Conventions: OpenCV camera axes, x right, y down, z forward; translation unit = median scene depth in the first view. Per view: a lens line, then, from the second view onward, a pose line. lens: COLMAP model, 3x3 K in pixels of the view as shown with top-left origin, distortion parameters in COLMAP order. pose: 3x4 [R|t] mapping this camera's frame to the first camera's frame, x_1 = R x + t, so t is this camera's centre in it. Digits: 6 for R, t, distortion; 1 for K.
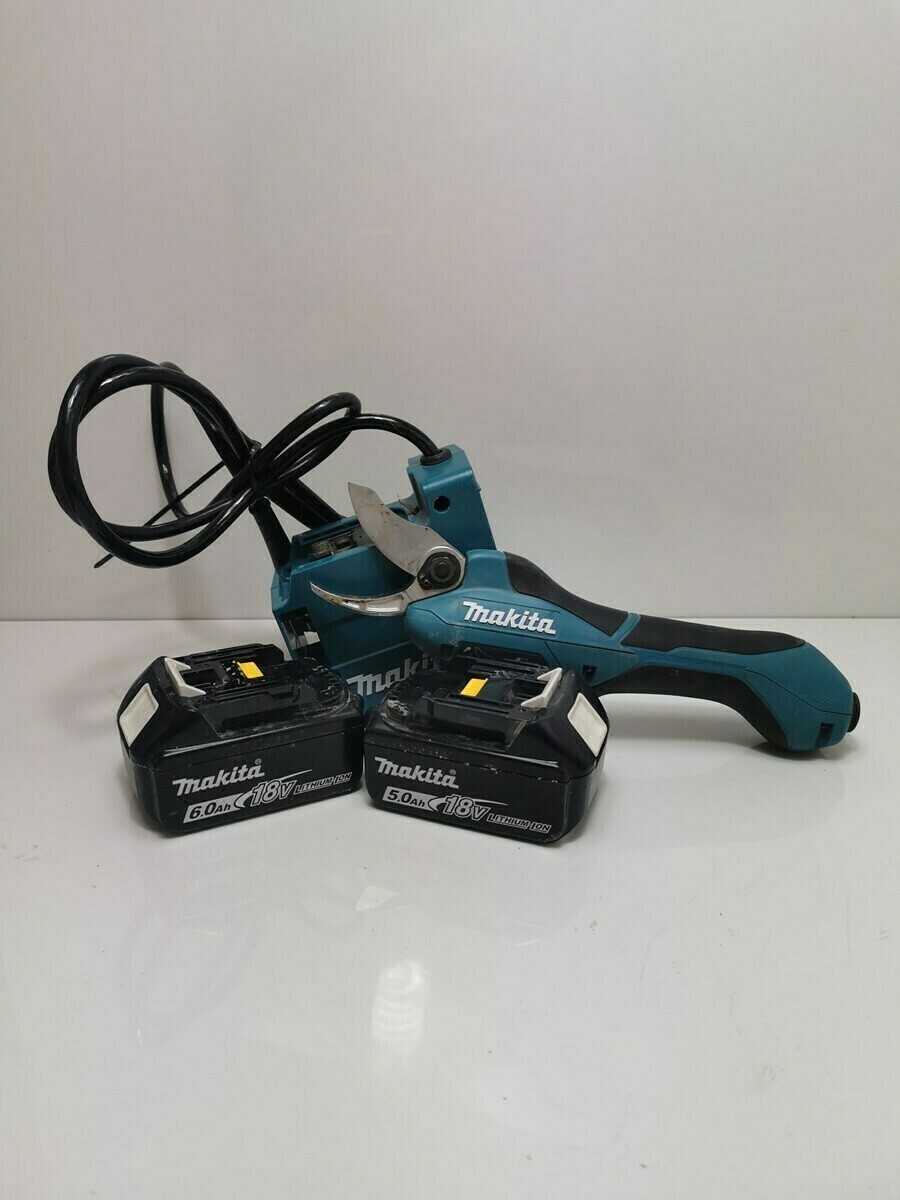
lens RADIAL K [[1020.4, 0, 450.0], [0, 1020.4, 600.0], [0, 0, 1]] dist [-0.015479, -0.073254]
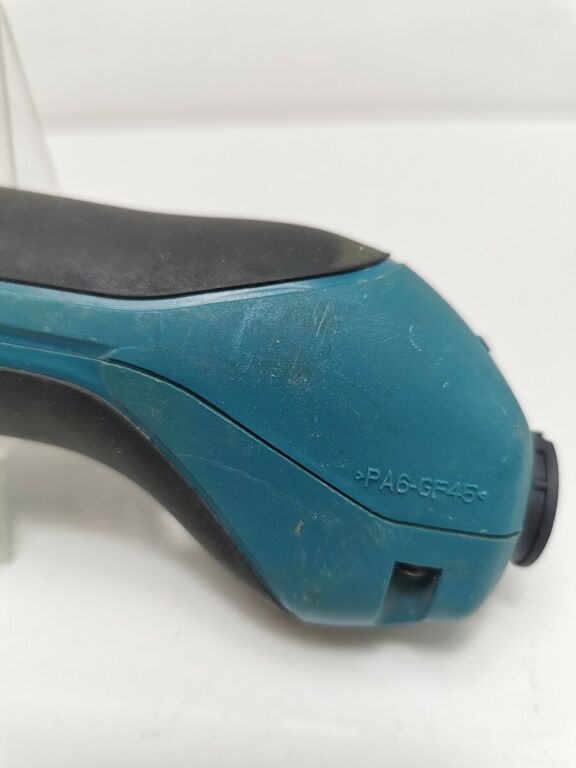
lens RADIAL K [[653.1, 0, 288.0], [0, 653.1, 384.0], [0, 0, 1]] dist [-0.015479, -0.073254]
pose [[0.997373, 0.036218, -0.062732, 0.346455], [-0.023883, 0.982021, 0.187254, 0.043383], [0.068386, -0.185264, 0.980306, 0.840028]]
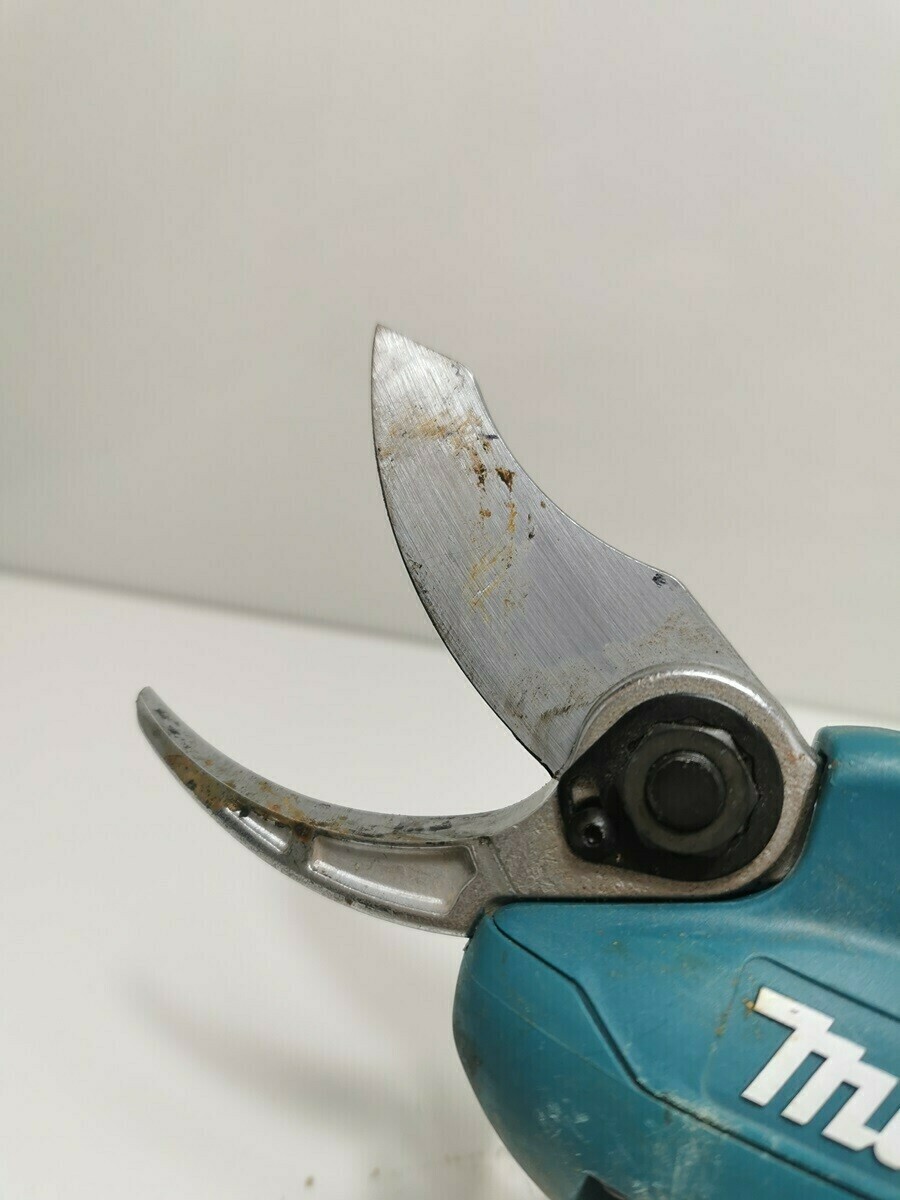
lens RADIAL K [[1020.4, 0, 450.0], [0, 1020.4, 600.0], [0, 0, 1]] dist [-0.015479, -0.073254]
pose [[0.936857, 0.209328, -0.280144, -0.002928], [-0.238235, 0.968456, -0.073058, -0.040000], [0.256014, 0.135185, 0.957174, 0.799845]]
